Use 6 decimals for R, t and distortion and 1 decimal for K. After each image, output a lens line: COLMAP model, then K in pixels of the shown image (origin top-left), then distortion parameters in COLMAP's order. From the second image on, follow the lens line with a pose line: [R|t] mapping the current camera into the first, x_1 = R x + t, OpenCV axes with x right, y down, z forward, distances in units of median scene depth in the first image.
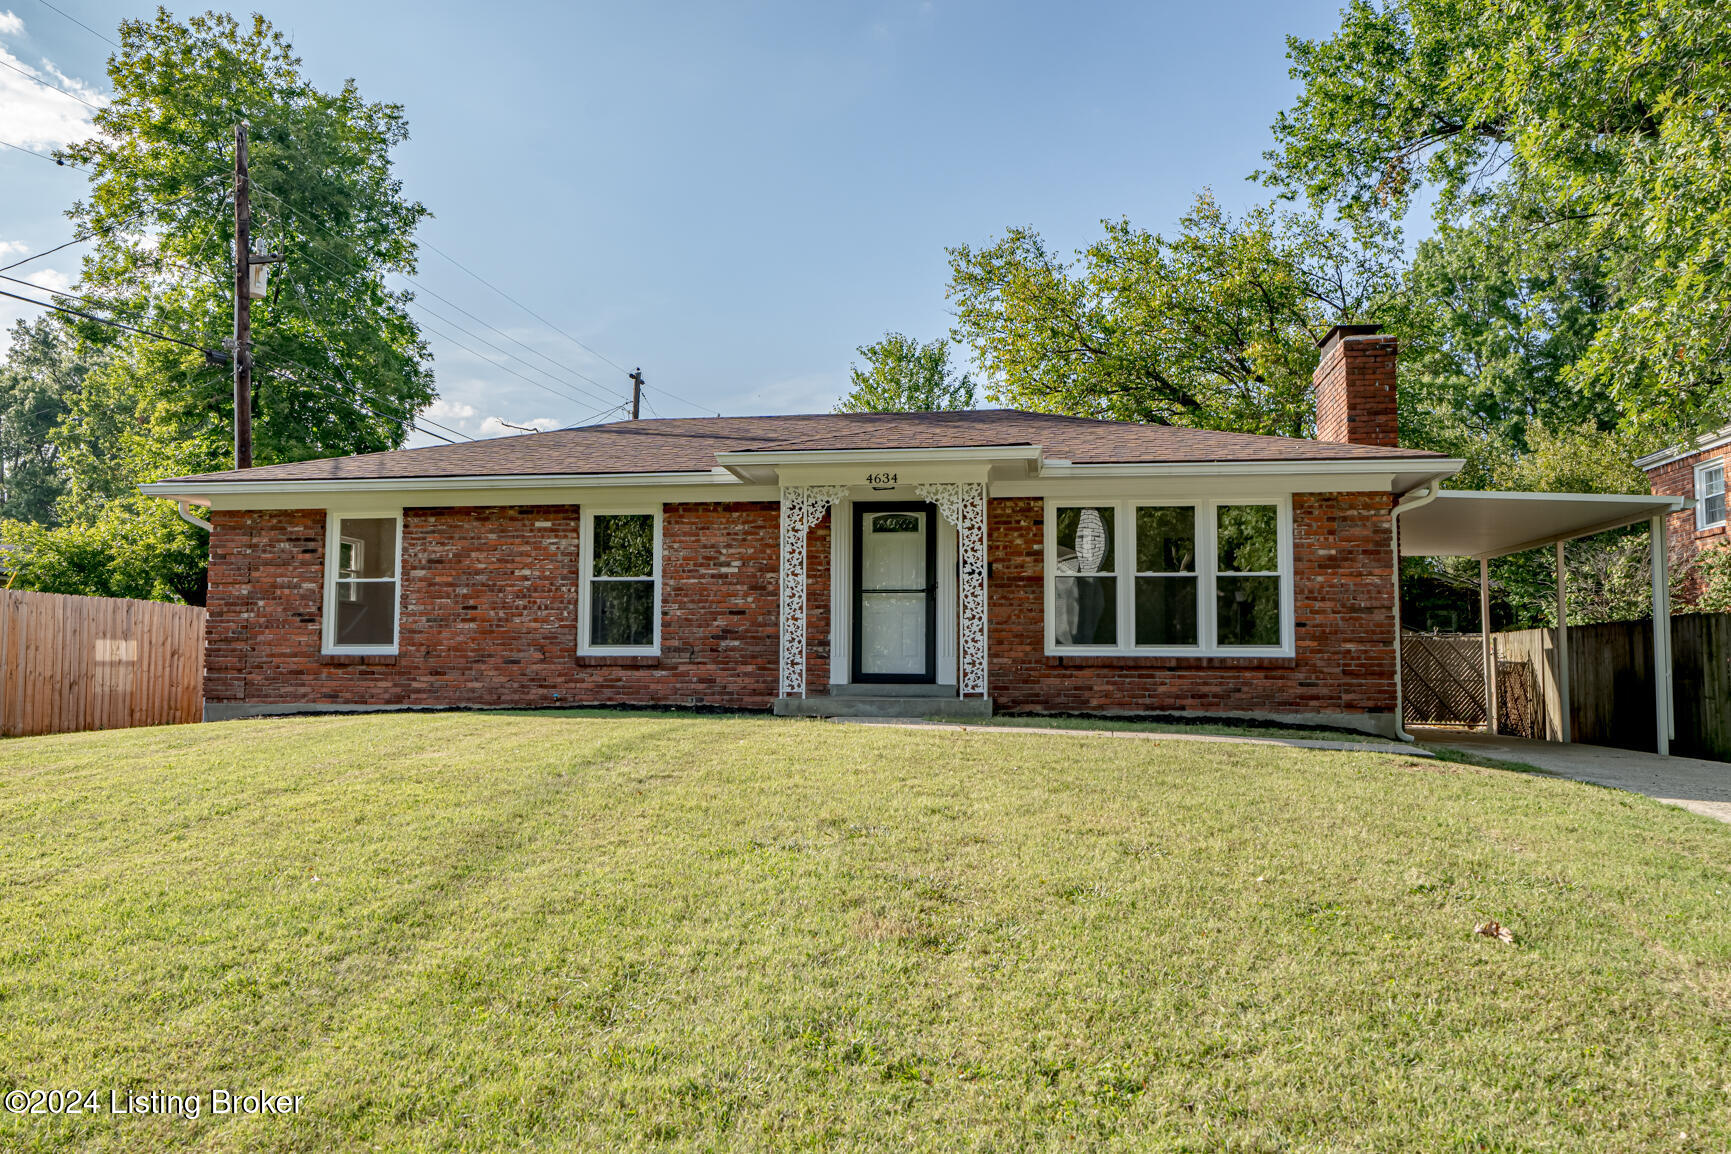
lens RADIAL K [[1369.4, 0, 863.9], [0, 1369.4, 578.6], [0, 0, 1]] dist [-0.029936, -0.010322]
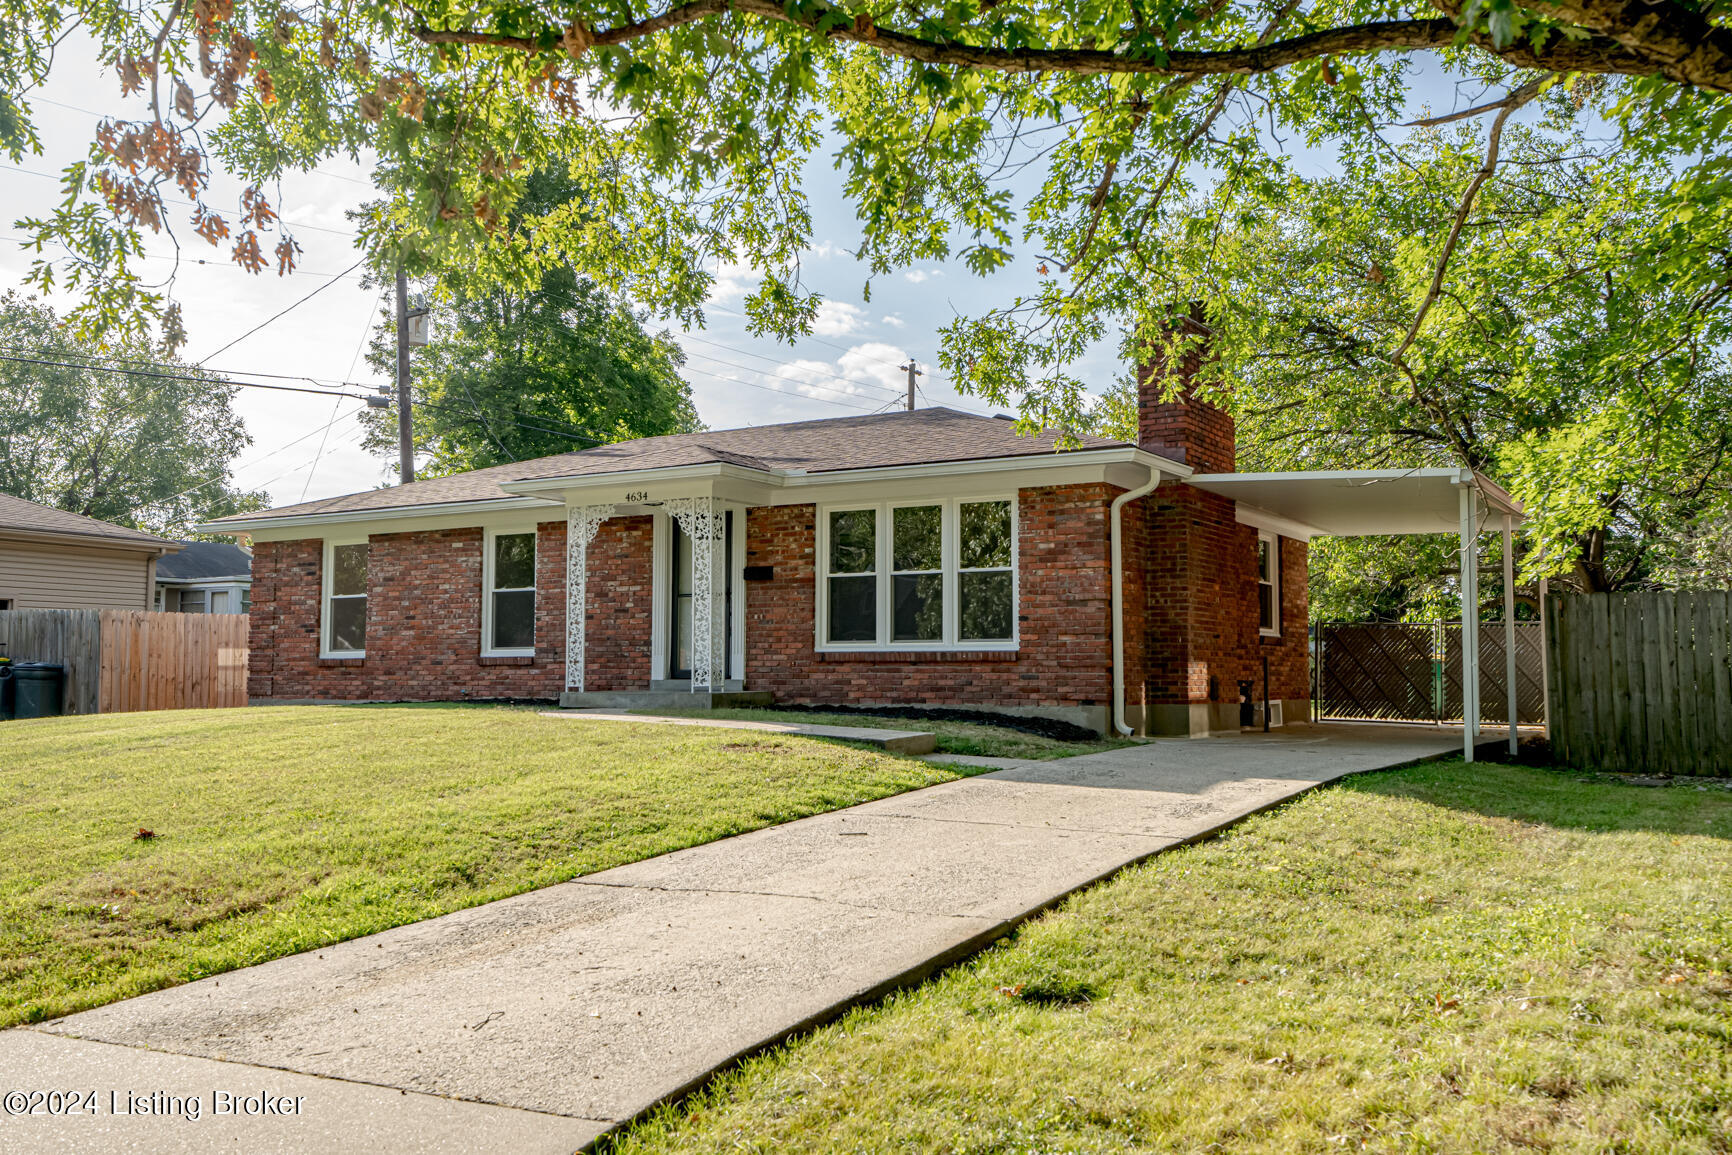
lens RADIAL K [[1559.1, 0, 866.8], [0, 1559.1, 581.6], [0, 0, 1]] dist [0.006071, 0.000218]
pose [[0.925816, -0.030310, -0.376758, 0.624687], [0.035386, 0.999352, 0.006557, -0.005014], [0.376315, -0.019402, 0.926289, -0.110679]]
